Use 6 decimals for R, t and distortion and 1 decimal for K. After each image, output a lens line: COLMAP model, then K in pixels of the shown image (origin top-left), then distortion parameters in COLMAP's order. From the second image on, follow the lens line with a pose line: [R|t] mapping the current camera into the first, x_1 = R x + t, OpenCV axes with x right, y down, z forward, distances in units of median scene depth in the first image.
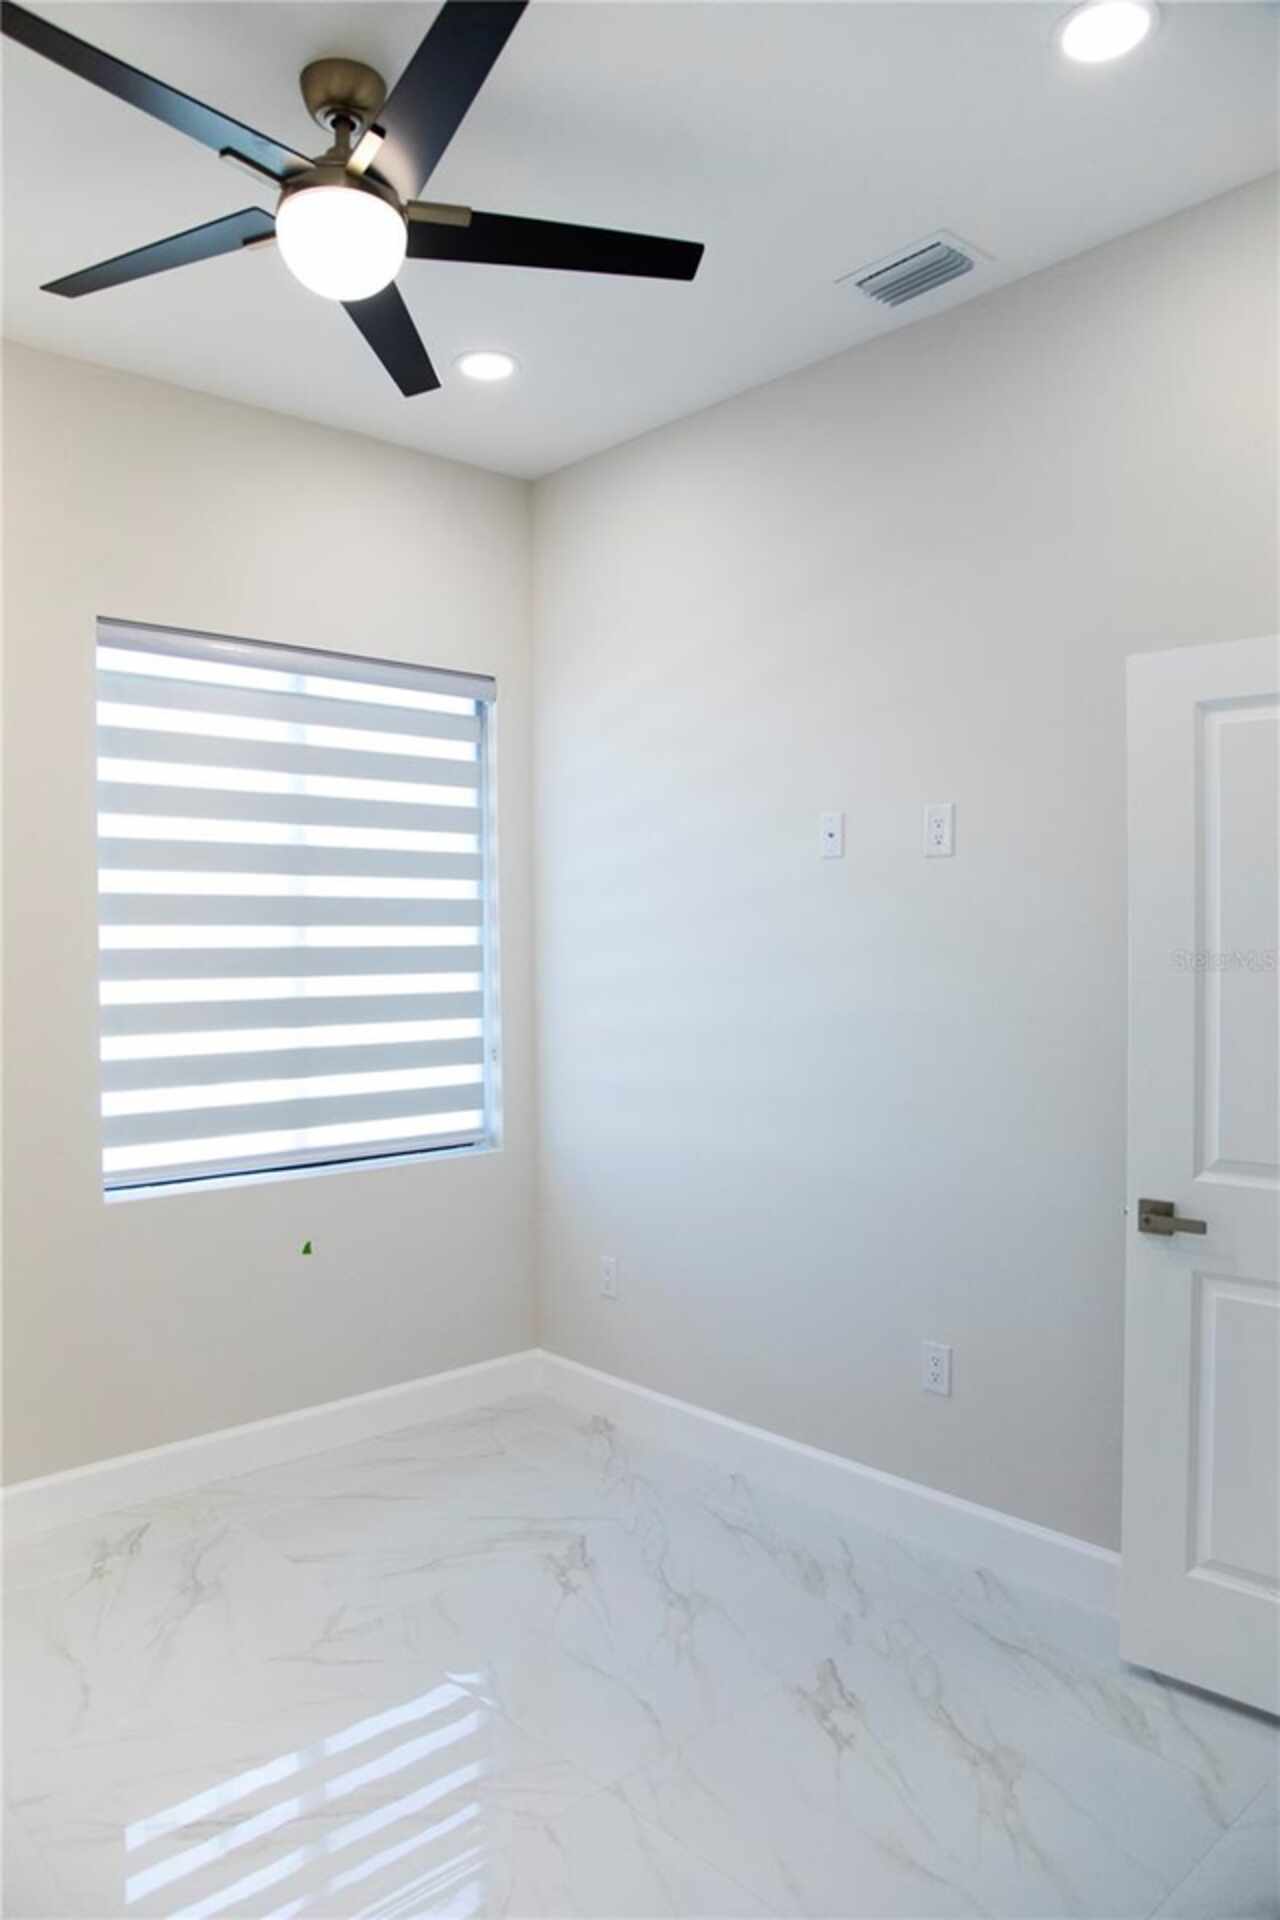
lens RADIAL K [[1331.0, 0, 647.6], [0, 1331.0, 970.3], [0, 0, 1]] dist [0.003190, 0.004921]
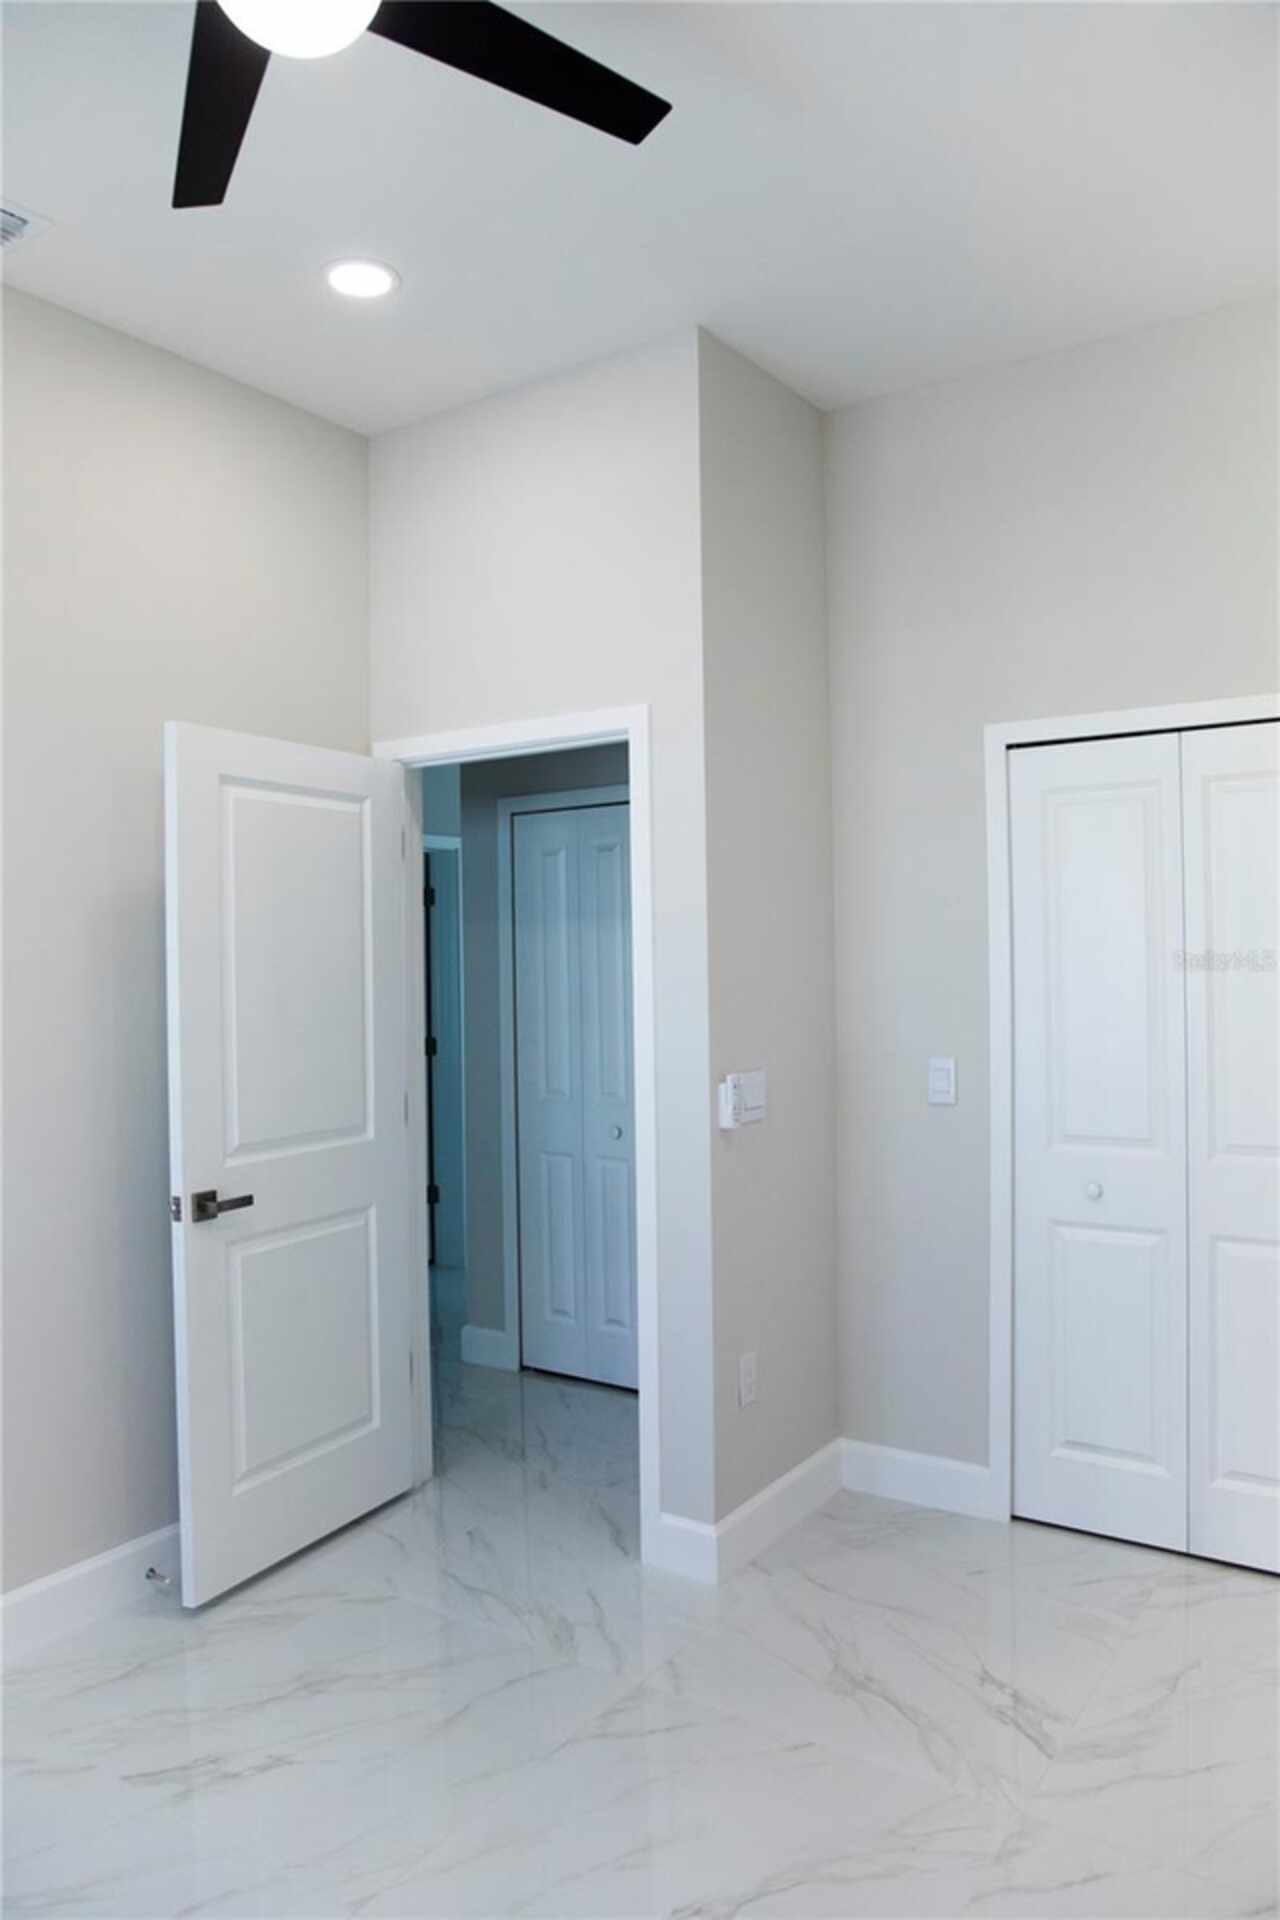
lens RADIAL K [[1331.0, 0, 647.6], [0, 1331.0, 970.3], [0, 0, 1]] dist [0.003190, 0.004921]
pose [[-0.223494, 0.010231, 0.974652, -0.313450], [0.035120, 0.999380, -0.002437, -0.001691], [-0.974072, 0.033685, -0.223715, 0.325305]]
